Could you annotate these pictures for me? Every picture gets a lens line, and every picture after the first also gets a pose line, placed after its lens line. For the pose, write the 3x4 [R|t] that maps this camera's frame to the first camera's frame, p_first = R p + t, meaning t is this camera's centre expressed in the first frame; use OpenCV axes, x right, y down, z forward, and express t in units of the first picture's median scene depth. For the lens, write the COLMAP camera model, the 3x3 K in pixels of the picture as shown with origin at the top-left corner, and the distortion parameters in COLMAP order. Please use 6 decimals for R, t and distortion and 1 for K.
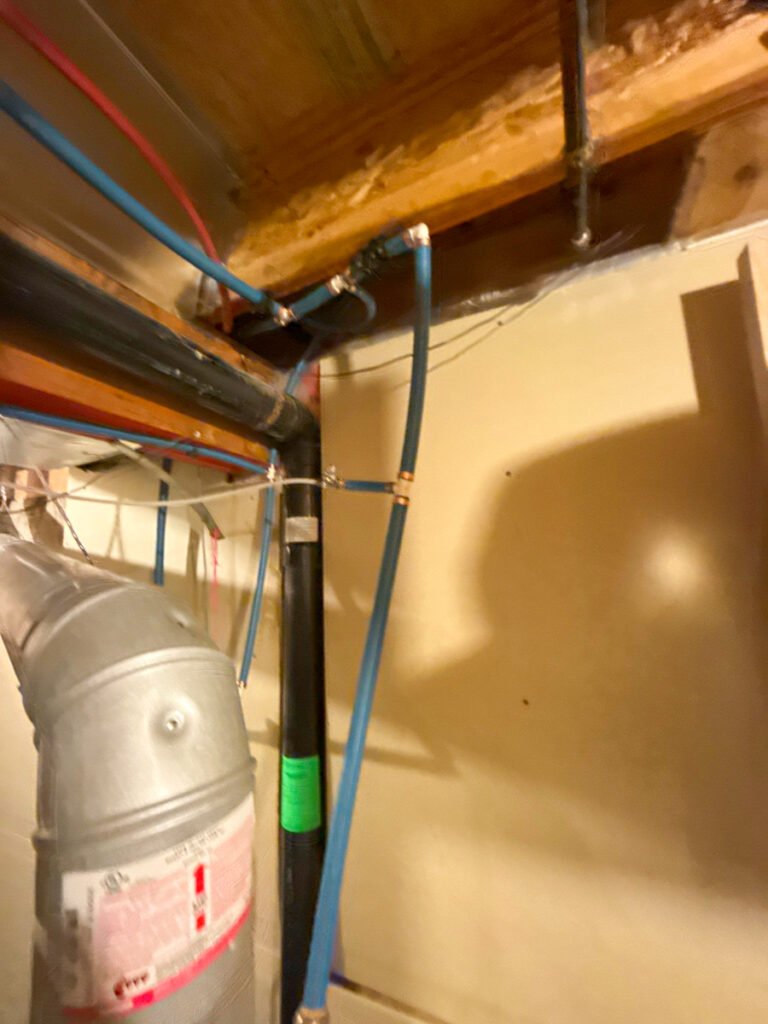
lens RADIAL K [[405.0, 0, 386.7], [0, 405.0, 513.8], [0, 0, 1]] dist [0.000784, -0.000610]
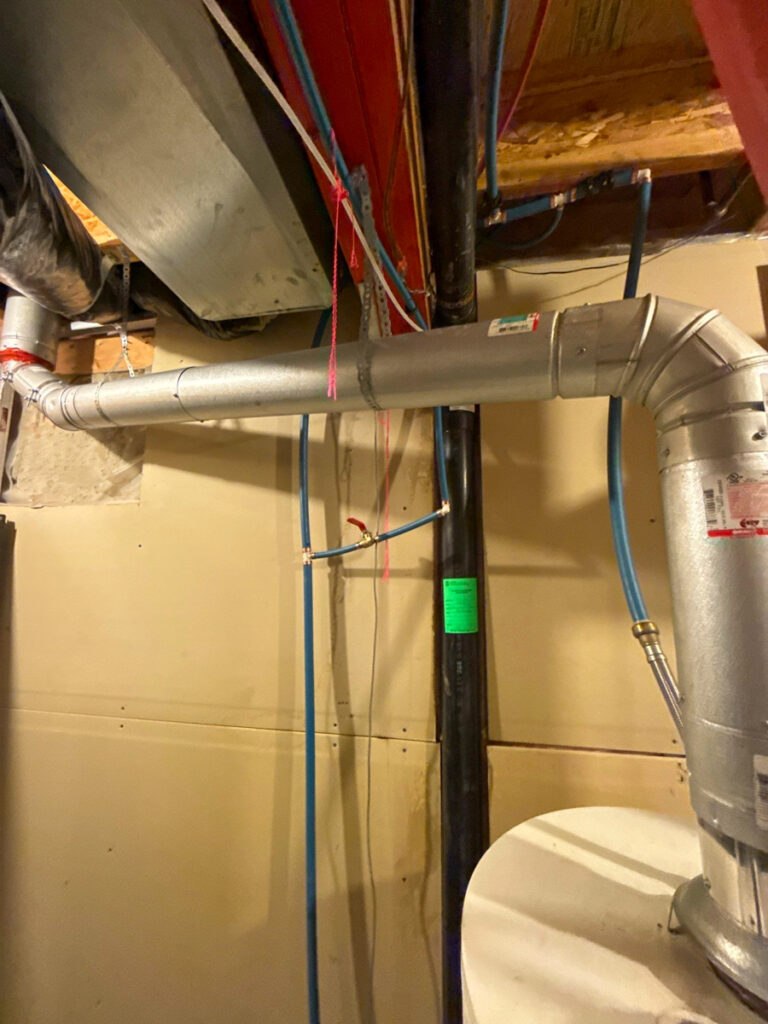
lens RADIAL K [[405.0, 0, 385.2], [0, 405.0, 512.5], [0, 0, 1]] dist [0.000784, -0.000610]
pose [[0.962279, 0.085563, 0.258262, -0.952410], [-0.084131, 0.996316, -0.016611, 0.542287], [-0.258731, -0.005743, 0.965932, -0.150586]]
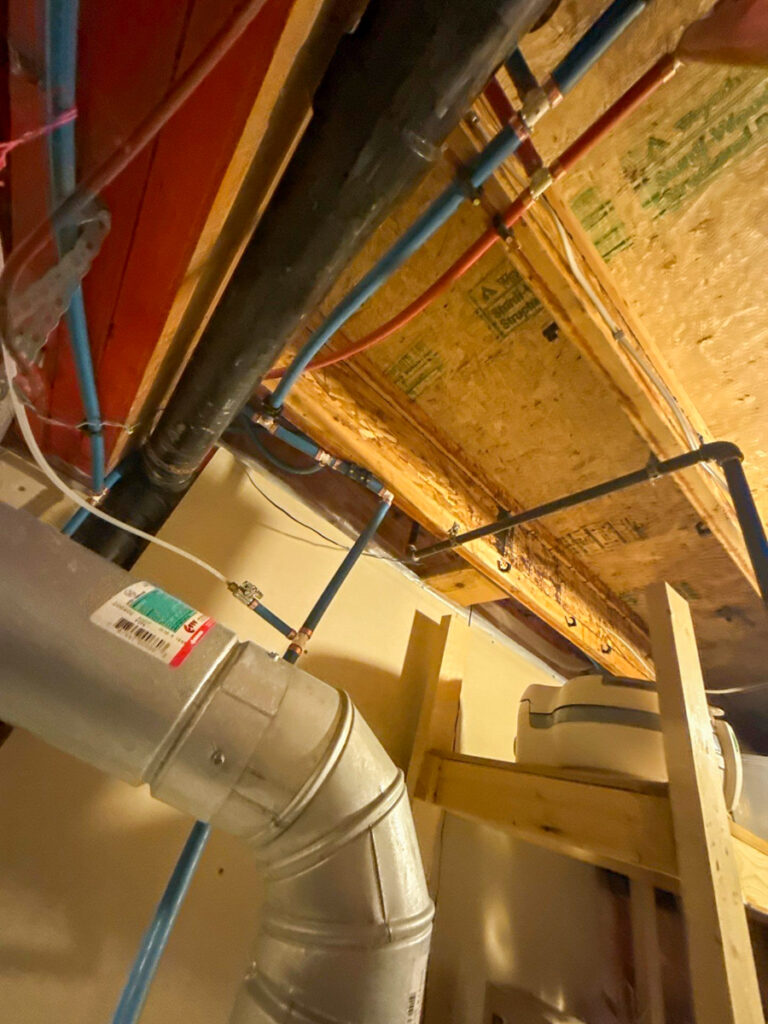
lens RADIAL K [[405.0, 0, 383.0], [0, 405.0, 512.3], [0, 0, 1]] dist [0.000784, -0.000610]
pose [[0.366830, 0.664590, 0.650965, -0.786199], [-0.400171, 0.744425, -0.534503, 0.166974], [-0.839821, -0.064426, 0.539027, 0.155966]]
